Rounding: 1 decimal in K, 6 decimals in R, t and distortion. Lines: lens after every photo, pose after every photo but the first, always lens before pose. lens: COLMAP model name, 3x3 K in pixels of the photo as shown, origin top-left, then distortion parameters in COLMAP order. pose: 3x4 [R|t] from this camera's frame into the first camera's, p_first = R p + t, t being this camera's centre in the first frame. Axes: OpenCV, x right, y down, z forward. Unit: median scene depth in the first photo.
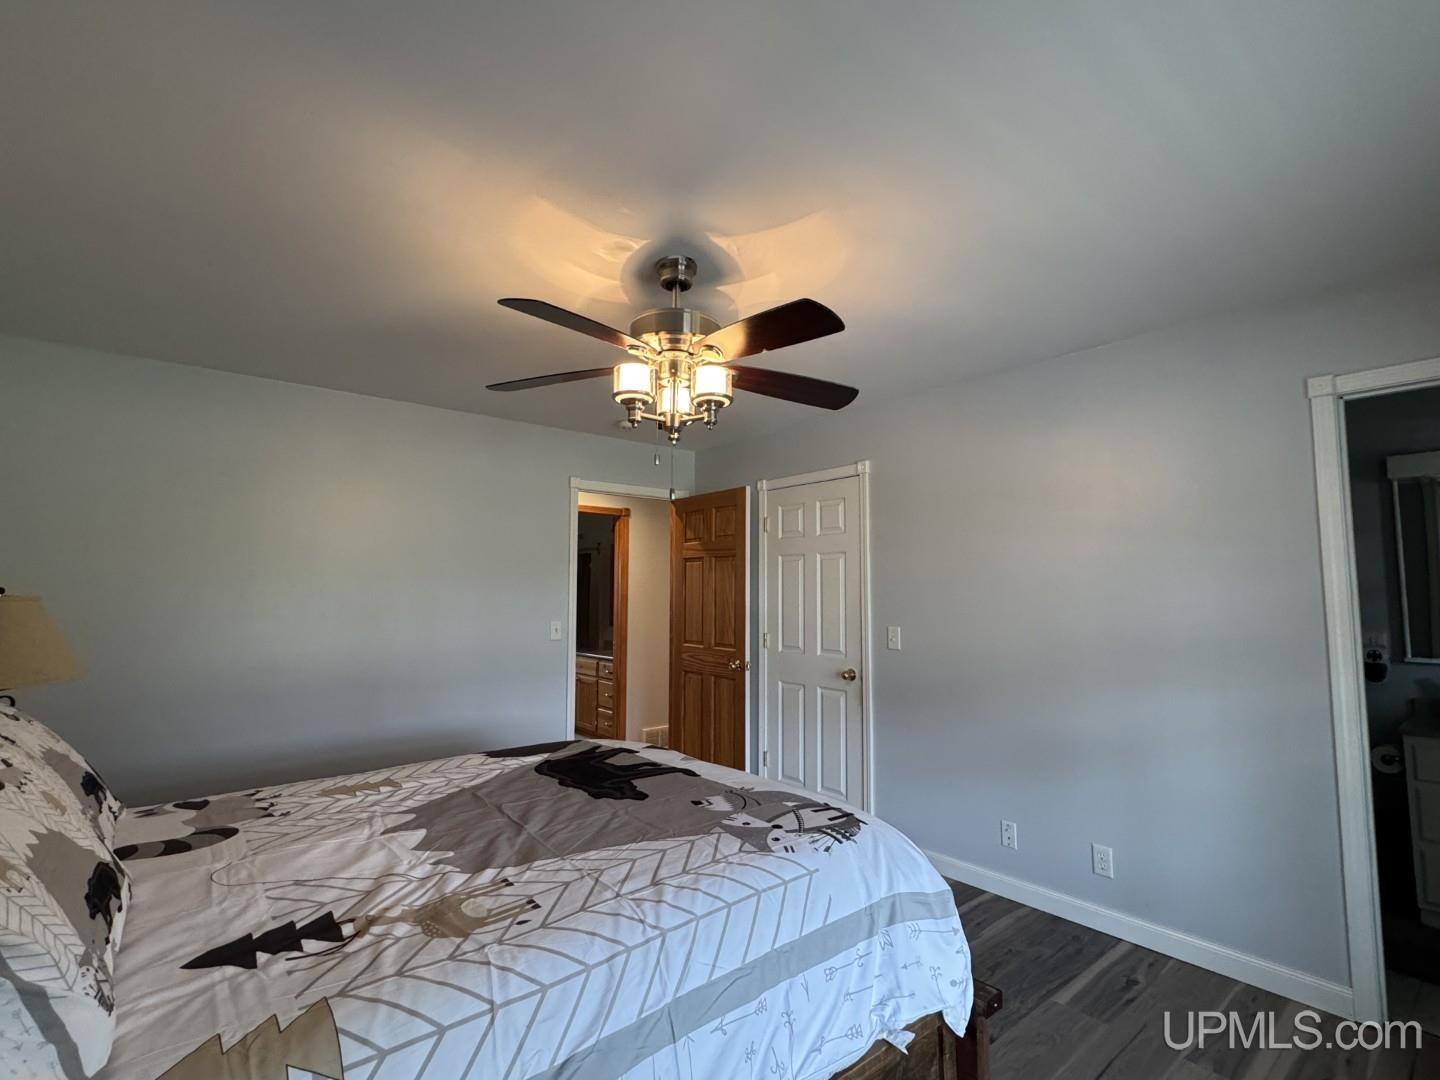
lens RADIAL K [[691.3, 0, 719.9], [0, 691.3, 536.4], [0, 0, 1]] dist [-0.000568, 0.000242]
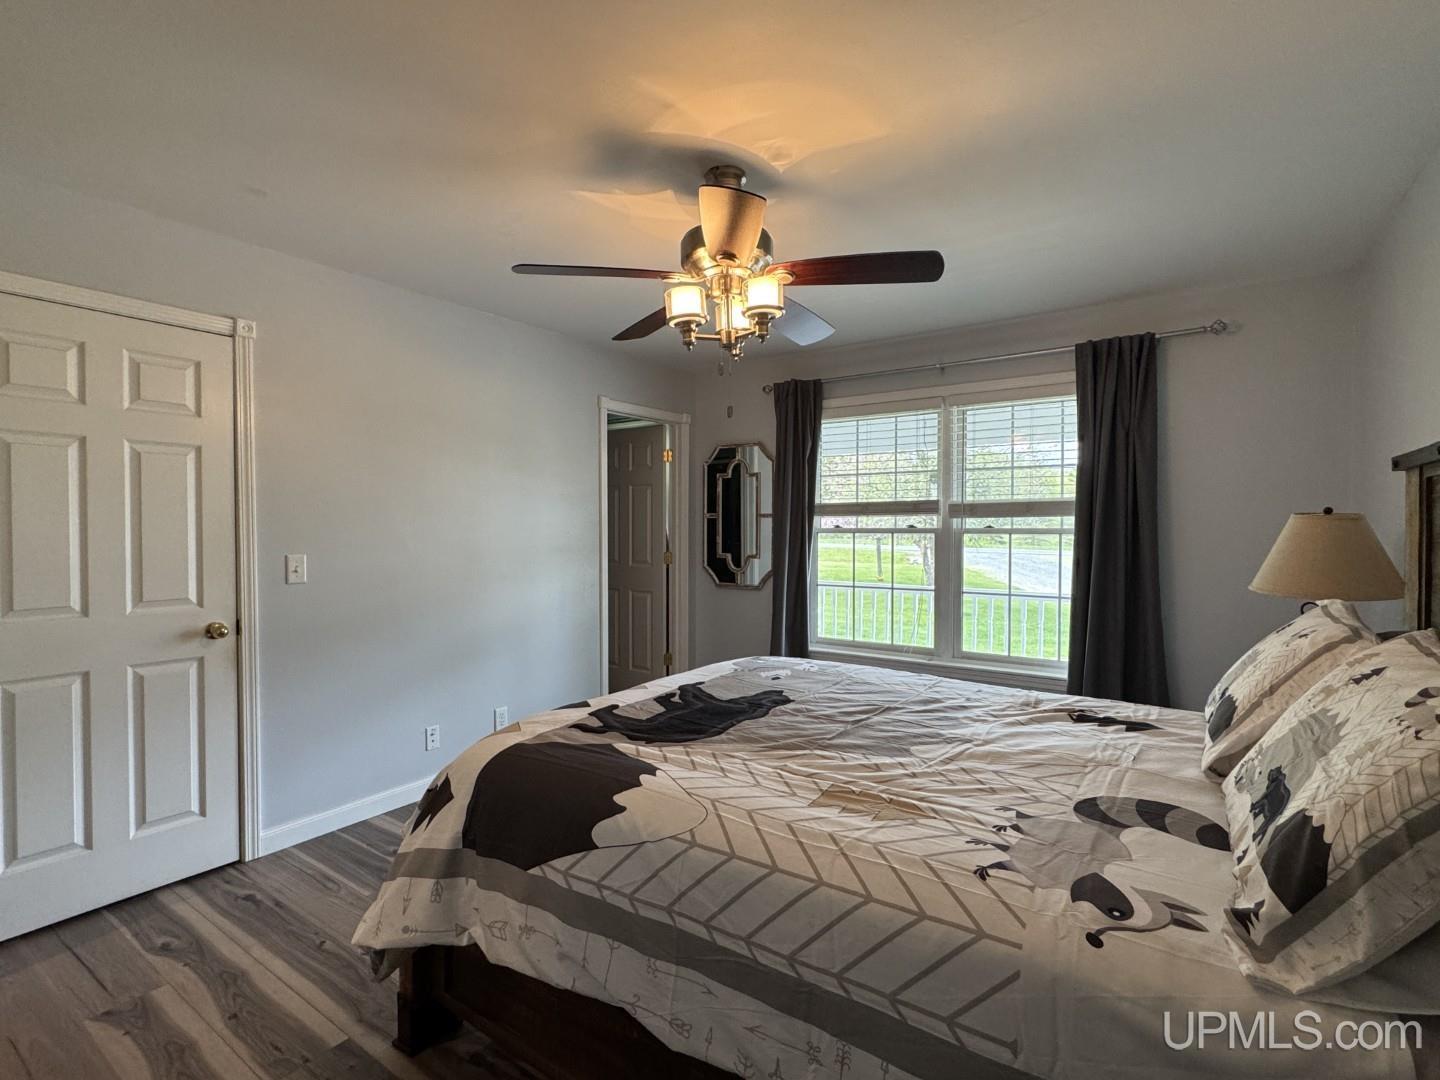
lens RADIAL K [[691.3, 0, 718.5], [0, 691.3, 537.5], [0, 0, 1]] dist [-0.000568, 0.000242]
pose [[-0.268993, -0.021337, 0.962906, -1.232340], [-0.080368, 0.996765, -0.000364, 0.146926], [-0.959783, -0.077485, -0.269837, 1.499366]]
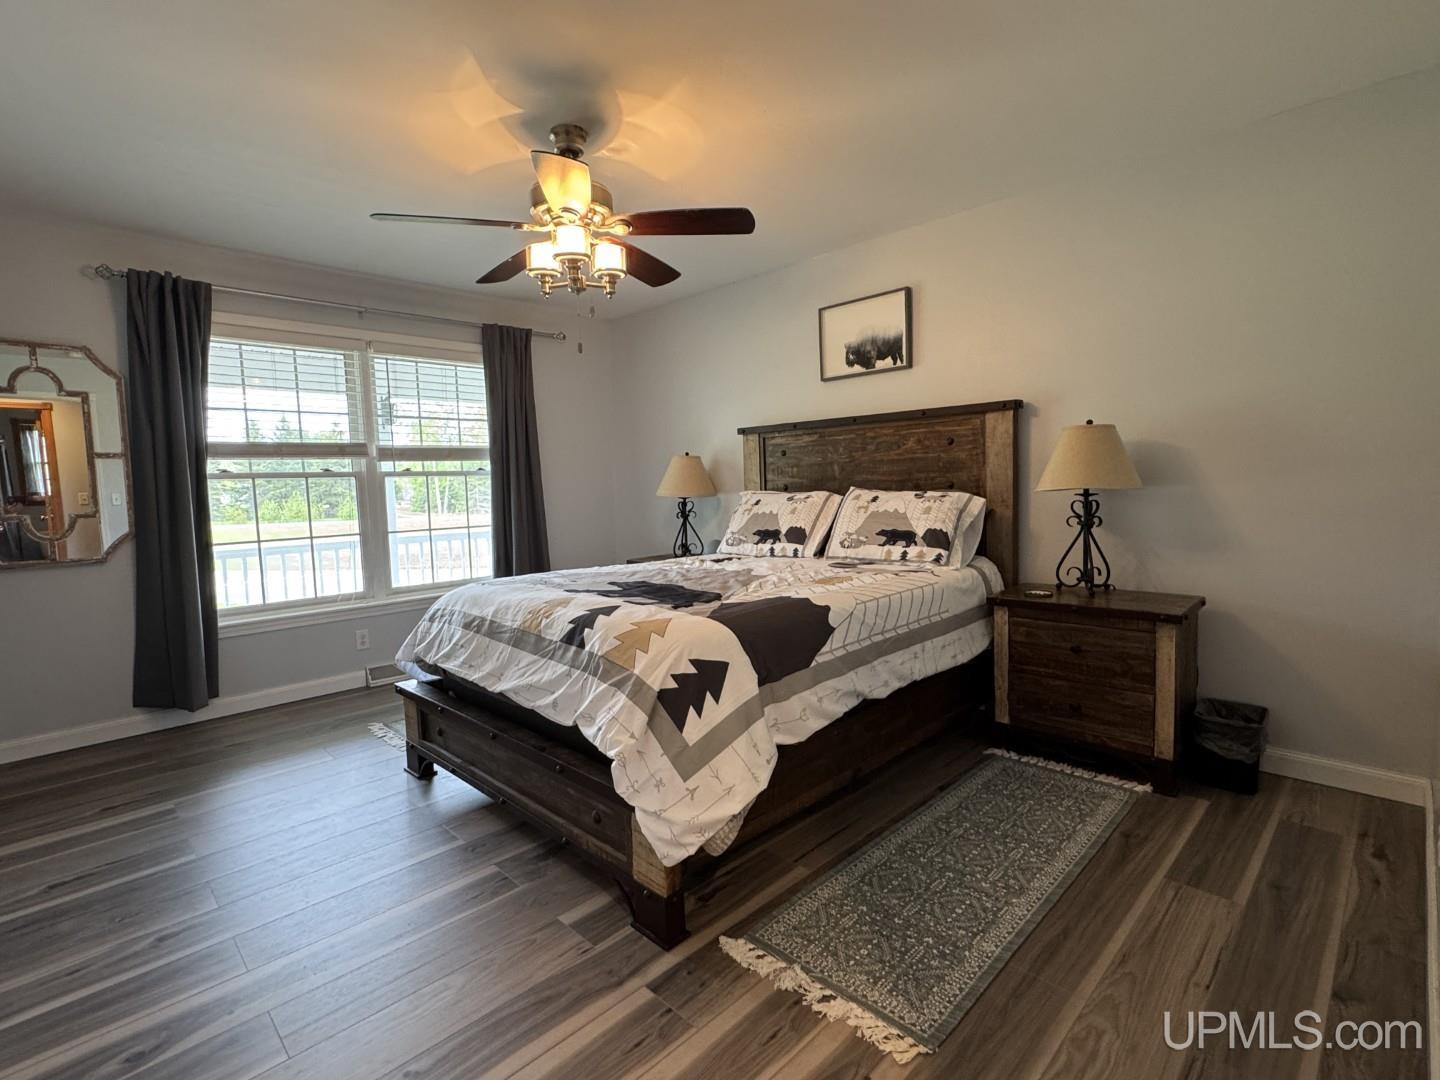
lens RADIAL K [[691.3, 0, 718.9], [0, 691.3, 534.3], [0, 0, 1]] dist [-0.000568, 0.000242]
pose [[-0.995169, 0.030079, -0.093458, -0.221966], [0.030845, 0.999501, -0.006767, 0.313935], [0.093208, -0.009617, -0.995600, 2.559474]]
